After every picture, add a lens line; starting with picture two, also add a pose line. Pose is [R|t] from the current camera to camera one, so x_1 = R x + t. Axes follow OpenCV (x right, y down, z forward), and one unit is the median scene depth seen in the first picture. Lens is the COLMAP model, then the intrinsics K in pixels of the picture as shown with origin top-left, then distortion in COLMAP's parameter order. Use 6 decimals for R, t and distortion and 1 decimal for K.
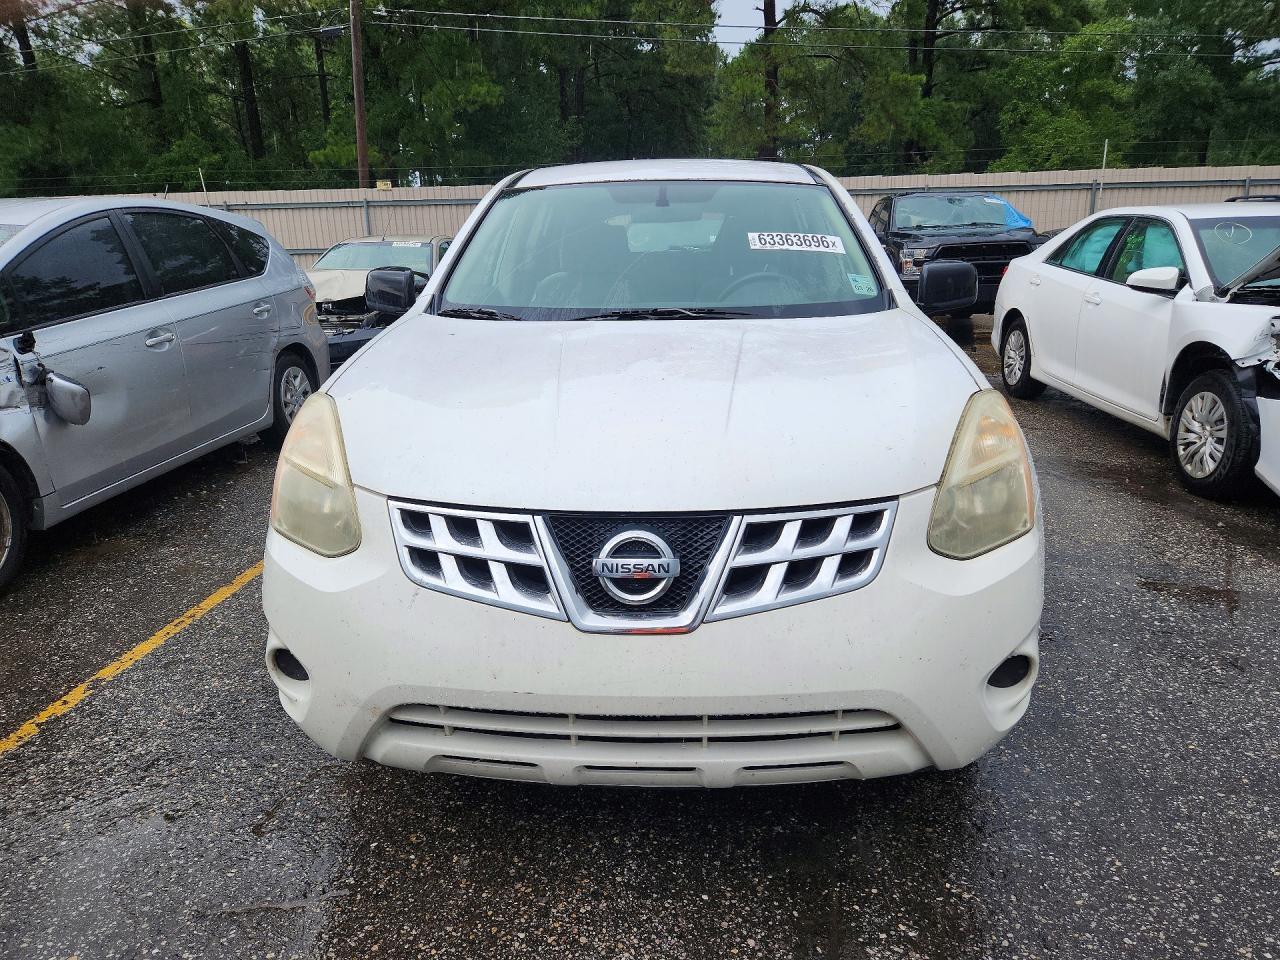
lens RADIAL K [[985.3, 0, 649.4], [0, 985.3, 485.1], [0, 0, 1]] dist [0.070473, -0.048080]
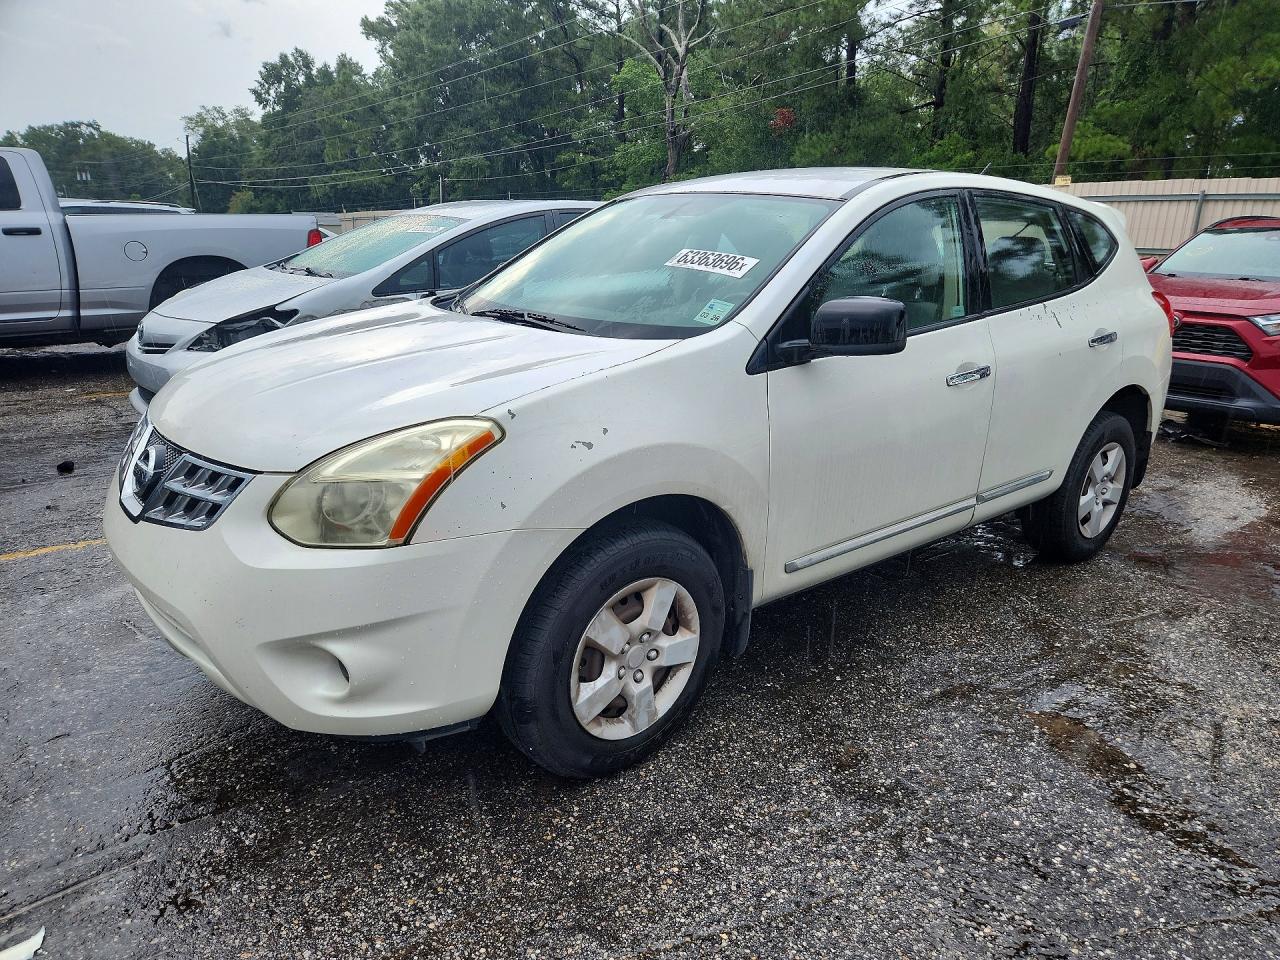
lens RADIAL K [[985.3, 0, 639.3], [0, 985.3, 487.5], [0, 0, 1]] dist [0.070473, -0.048080]
pose [[0.602943, 0.239903, -0.760859, 1.176790], [-0.230756, 0.965392, 0.121531, -0.180505], [0.763683, 0.102296, 0.637435, 0.490613]]
